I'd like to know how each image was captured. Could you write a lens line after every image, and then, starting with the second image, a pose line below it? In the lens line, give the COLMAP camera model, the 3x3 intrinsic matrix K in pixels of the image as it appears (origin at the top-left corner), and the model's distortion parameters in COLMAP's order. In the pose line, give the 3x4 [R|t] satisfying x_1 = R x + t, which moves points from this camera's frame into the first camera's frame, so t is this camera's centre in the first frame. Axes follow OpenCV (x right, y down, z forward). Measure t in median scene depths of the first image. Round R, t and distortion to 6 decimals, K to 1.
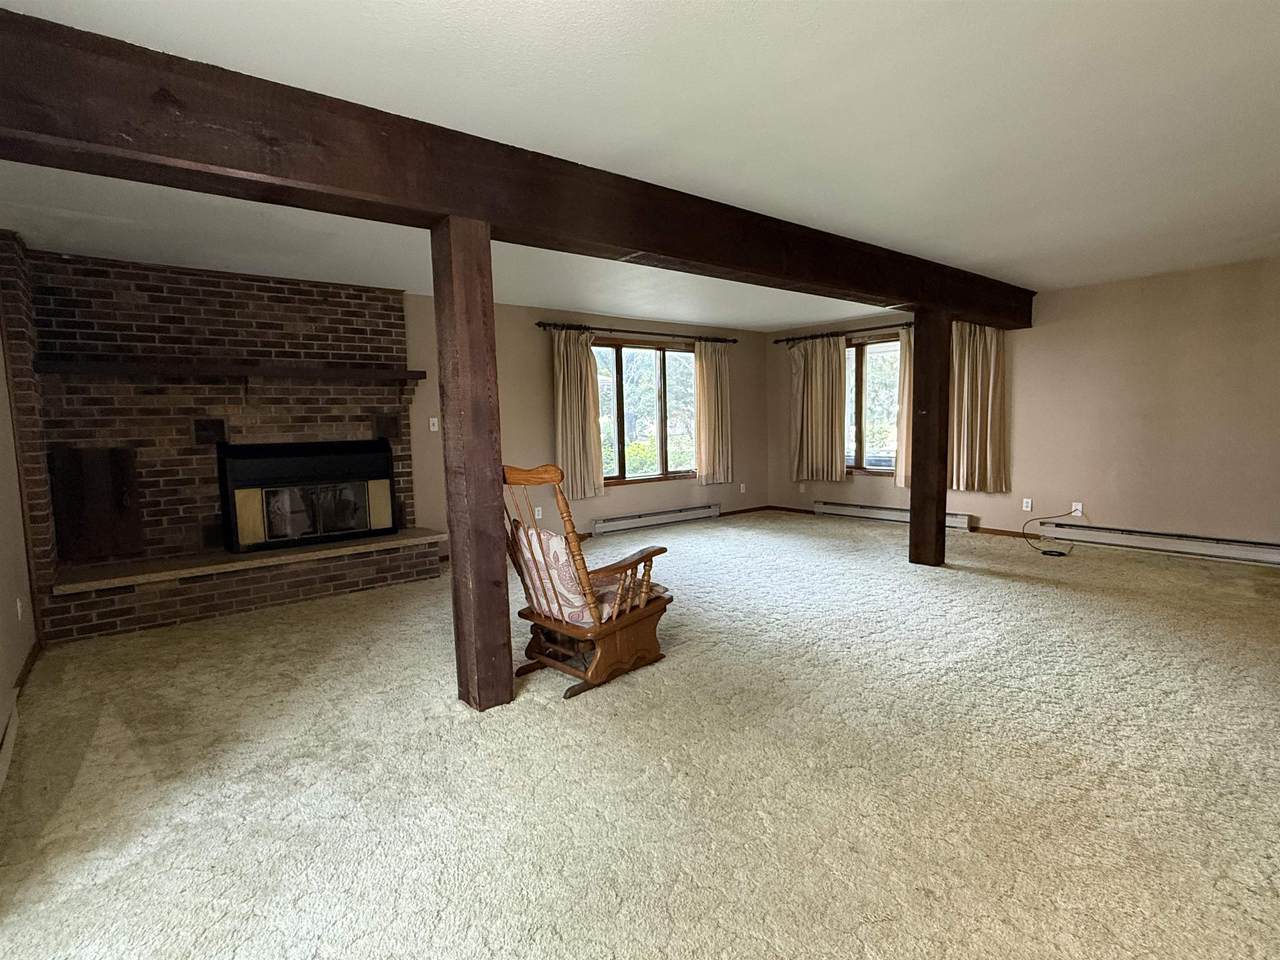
lens RADIAL K [[630.1, 0, 644.7], [0, 630.1, 478.8], [0, 0, 1]] dist [0.001894, -0.000311]
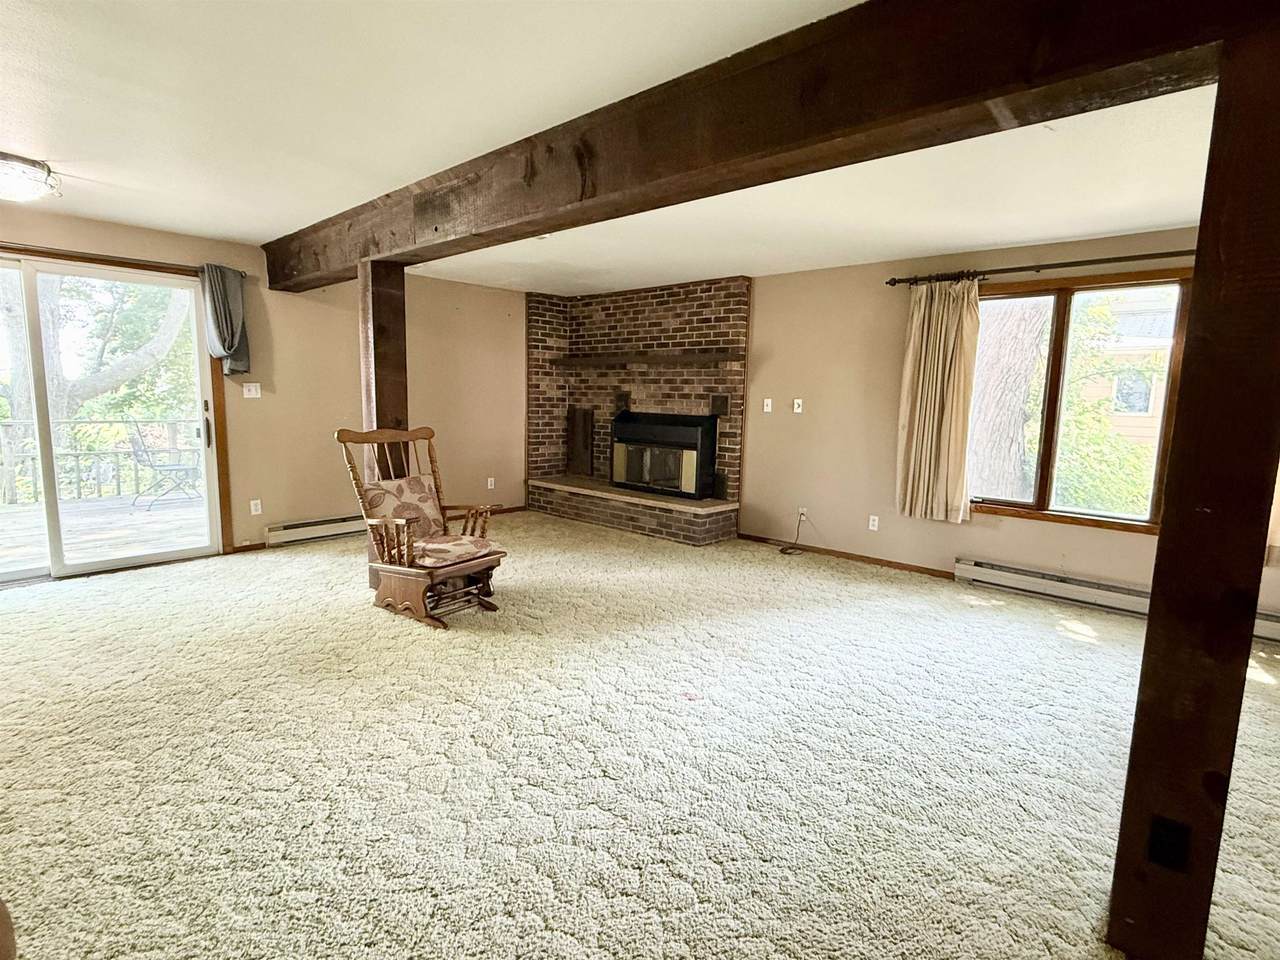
lens RADIAL K [[630.1, 0, 643.8], [0, 630.1, 479.3], [0, 0, 1]] dist [0.001894, -0.000311]
pose [[0.166102, 0.162213, -0.972675, 0.720608], [-0.116156, 0.982729, 0.144054, -0.107022], [0.979244, 0.089055, 0.182075, 0.740089]]
